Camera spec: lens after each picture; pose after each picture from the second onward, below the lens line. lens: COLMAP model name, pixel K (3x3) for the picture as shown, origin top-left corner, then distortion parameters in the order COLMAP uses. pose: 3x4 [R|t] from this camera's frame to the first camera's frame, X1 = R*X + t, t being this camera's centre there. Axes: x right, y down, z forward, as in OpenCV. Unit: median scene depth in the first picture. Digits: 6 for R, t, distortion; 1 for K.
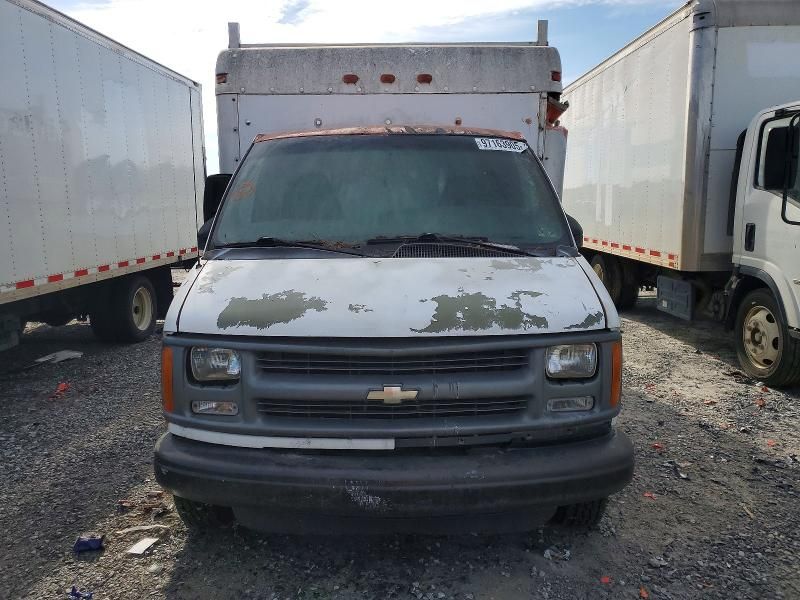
lens RADIAL K [[596.9, 0, 392.7], [0, 596.9, 297.2], [0, 0, 1]] dist [0.036874, -0.026219]
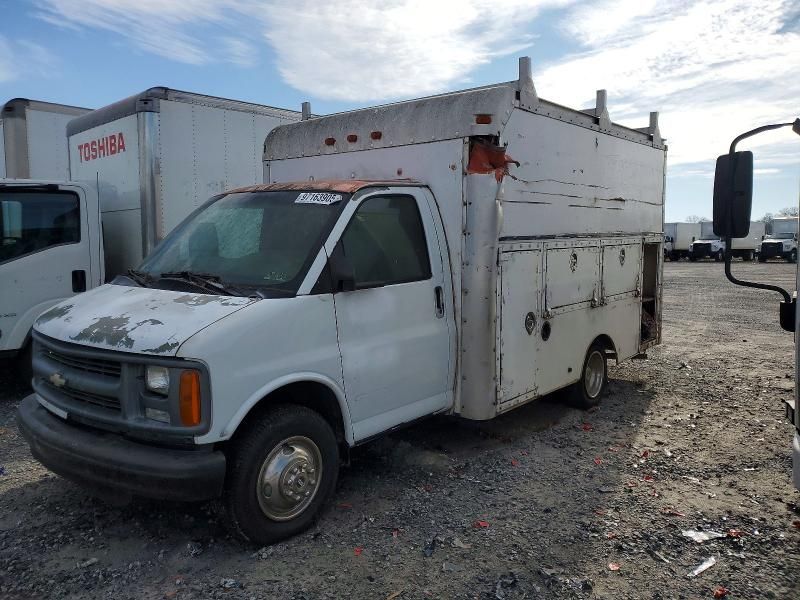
lens RADIAL K [[596.9, 0, 391.3], [0, 596.9, 297.9], [0, 0, 1]] dist [0.036874, -0.026219]
pose [[0.771497, 0.070197, -0.632348, 0.802663], [-0.105860, 0.994204, -0.018788, -0.048769], [0.627364, 0.081436, 0.774456, 0.187361]]
